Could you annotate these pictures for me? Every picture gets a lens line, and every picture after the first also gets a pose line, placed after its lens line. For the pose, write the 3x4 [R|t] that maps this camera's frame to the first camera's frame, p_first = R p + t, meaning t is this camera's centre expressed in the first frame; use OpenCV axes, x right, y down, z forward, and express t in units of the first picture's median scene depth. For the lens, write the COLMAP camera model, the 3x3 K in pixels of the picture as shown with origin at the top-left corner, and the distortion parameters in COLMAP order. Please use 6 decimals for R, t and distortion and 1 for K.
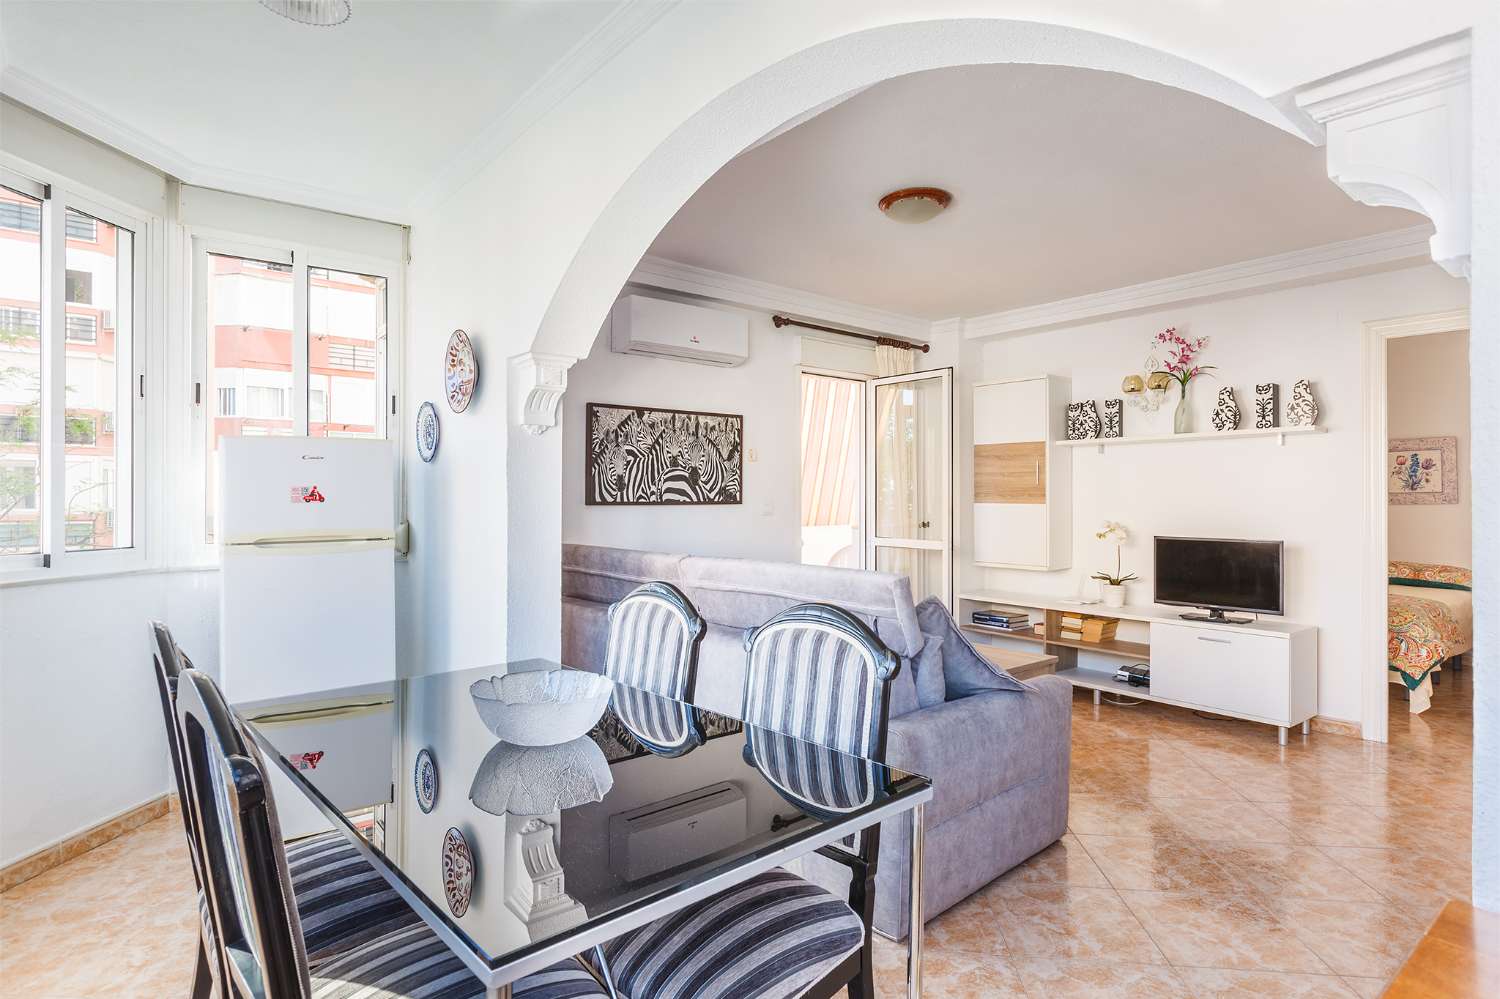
lens RADIAL K [[789.2, 0, 751.6], [0, 789.2, 495.9], [0, 0, 1]] dist [0.000090, -0.002717]
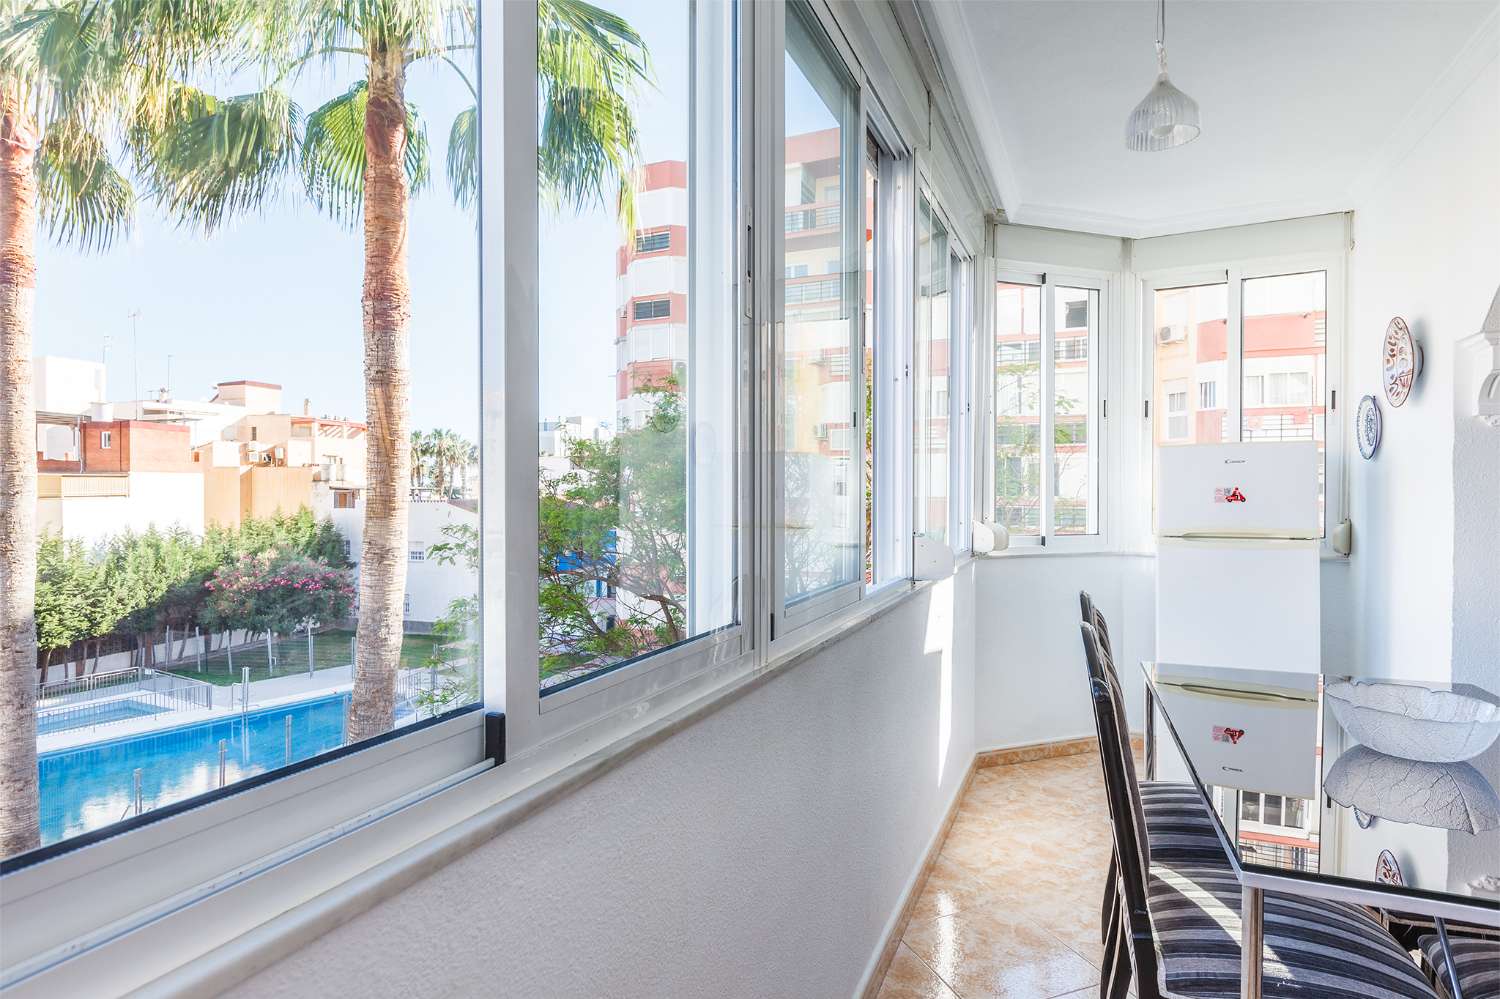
lens RADIAL K [[789.2, 0, 727.6], [0, 789.2, 497.3], [0, 0, 1]] dist [0.000090, -0.002717]
pose [[0.417297, 0.009493, -0.908721, 0.090177], [0.006078, 0.999894, 0.013237, -0.010597], [0.908750, -0.011047, 0.417195, -0.061398]]
